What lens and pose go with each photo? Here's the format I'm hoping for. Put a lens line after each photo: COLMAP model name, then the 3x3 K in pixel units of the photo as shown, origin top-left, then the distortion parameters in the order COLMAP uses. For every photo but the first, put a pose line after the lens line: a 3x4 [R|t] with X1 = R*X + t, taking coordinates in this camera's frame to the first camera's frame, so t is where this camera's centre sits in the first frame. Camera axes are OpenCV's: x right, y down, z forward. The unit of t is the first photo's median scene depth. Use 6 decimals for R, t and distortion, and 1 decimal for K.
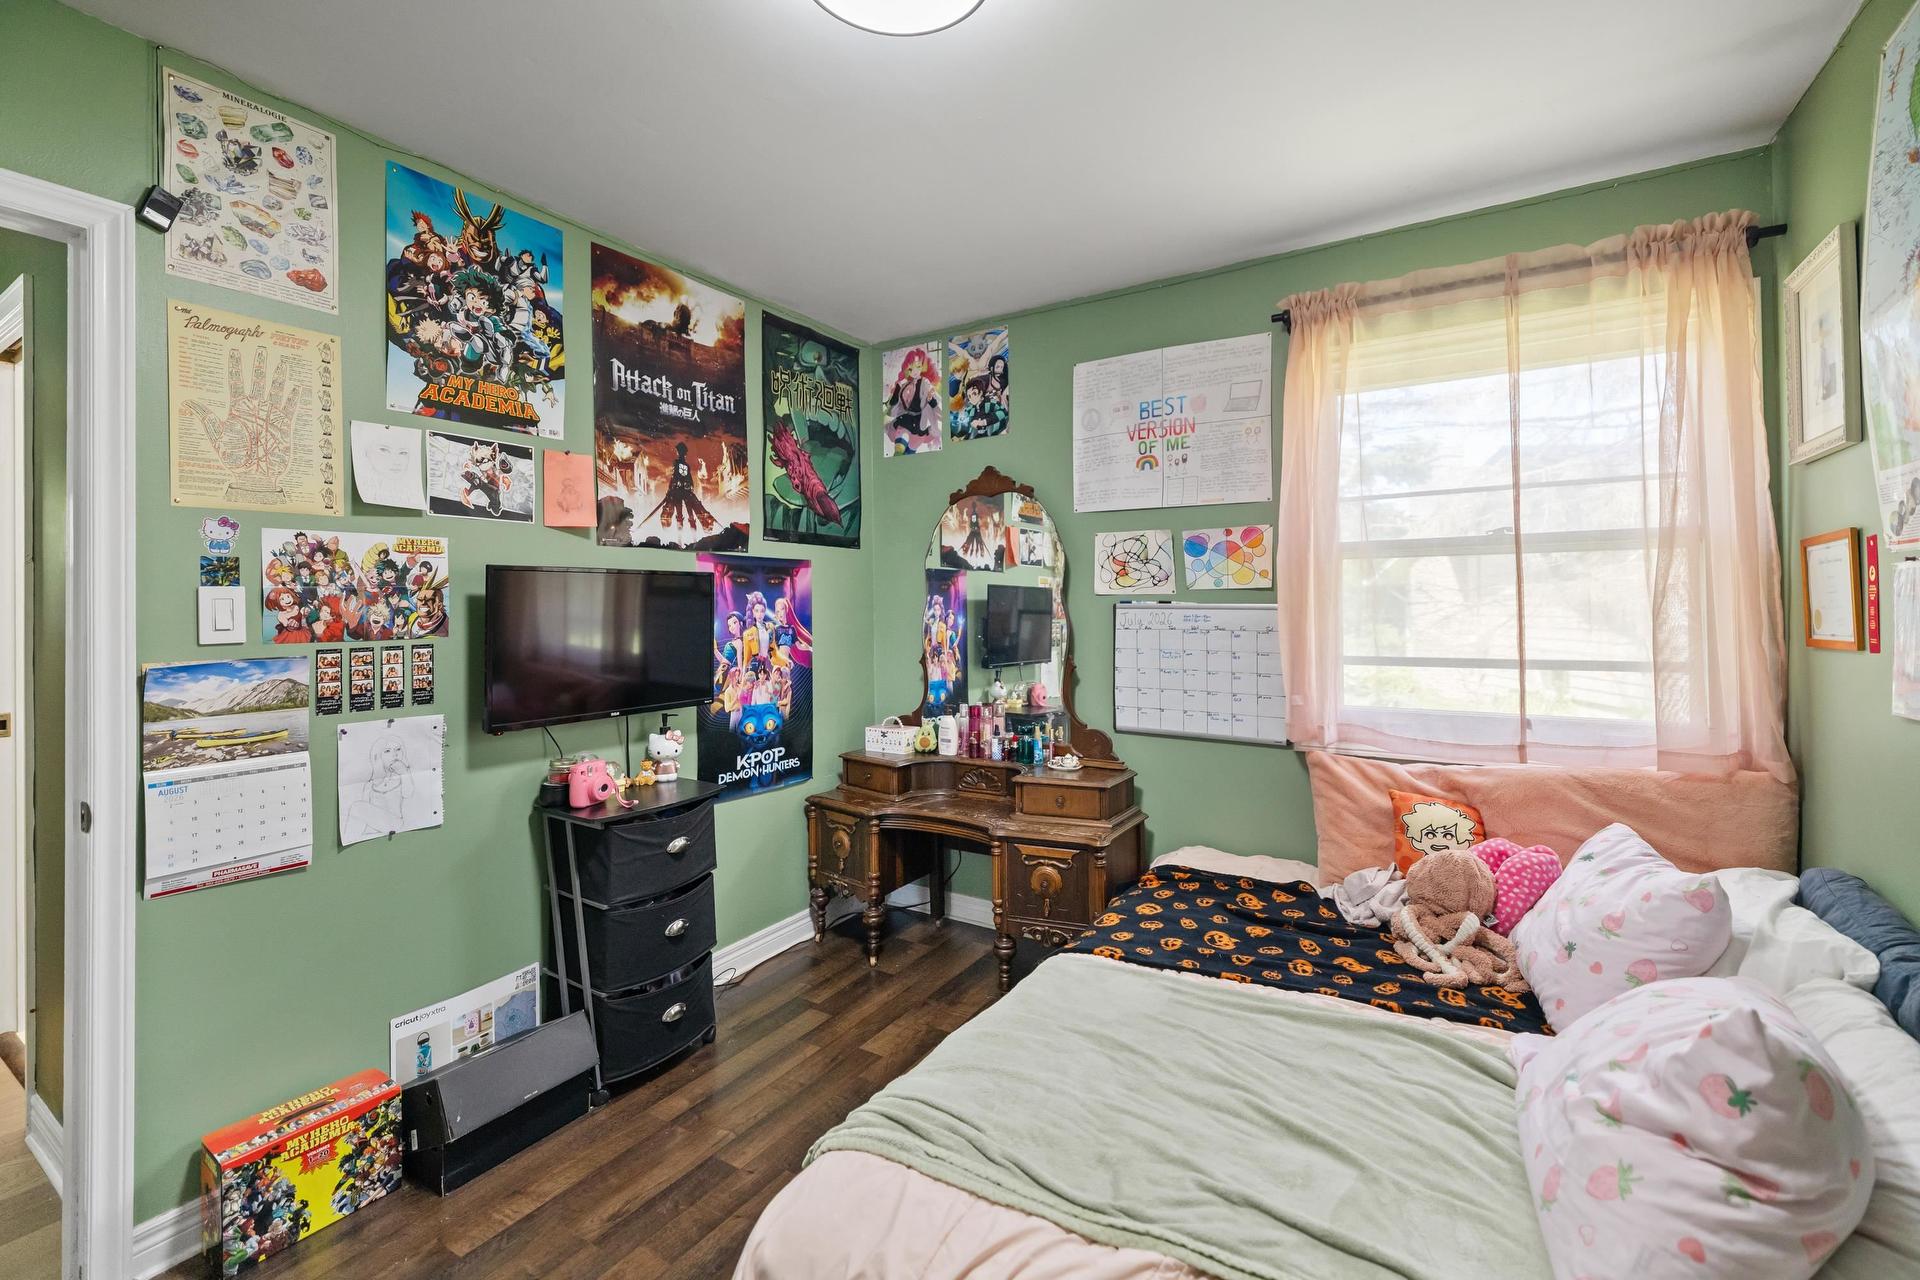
lens RADIAL K [[819.7, 0, 951.2], [0, 819.7, 599.7], [0, 0, 1]] dist [0.003510, 0.000100]
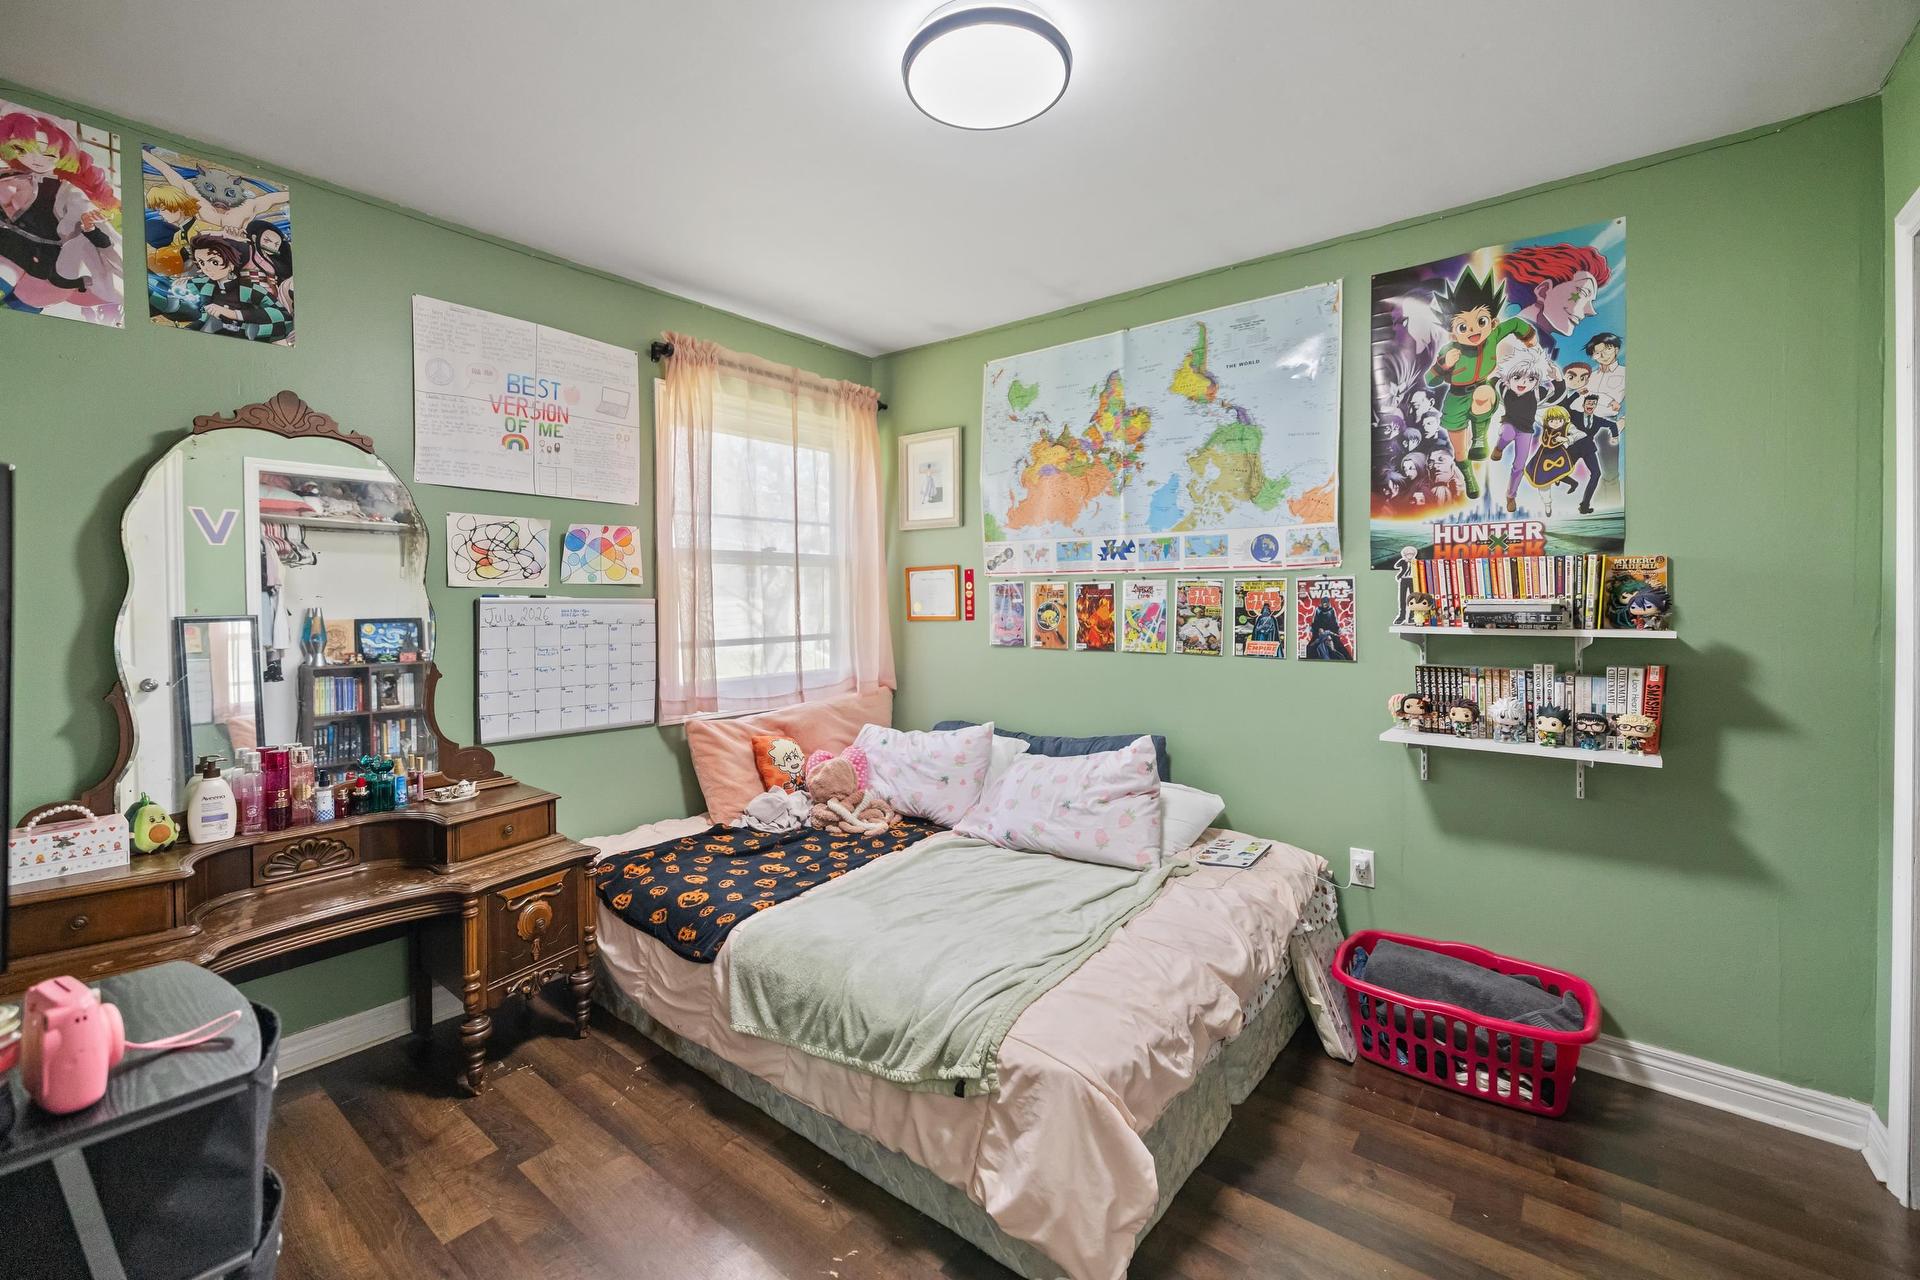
lens RADIAL K [[819.7, 0, 952.8], [0, 819.7, 611.8], [0, 0, 1]] dist [0.003510, 0.000100]
pose [[0.114096, -0.010271, 0.993417, -0.641533], [-0.004053, 0.999933, 0.010803, 0.008934], [-0.993461, -0.005259, 0.114047, 0.437596]]
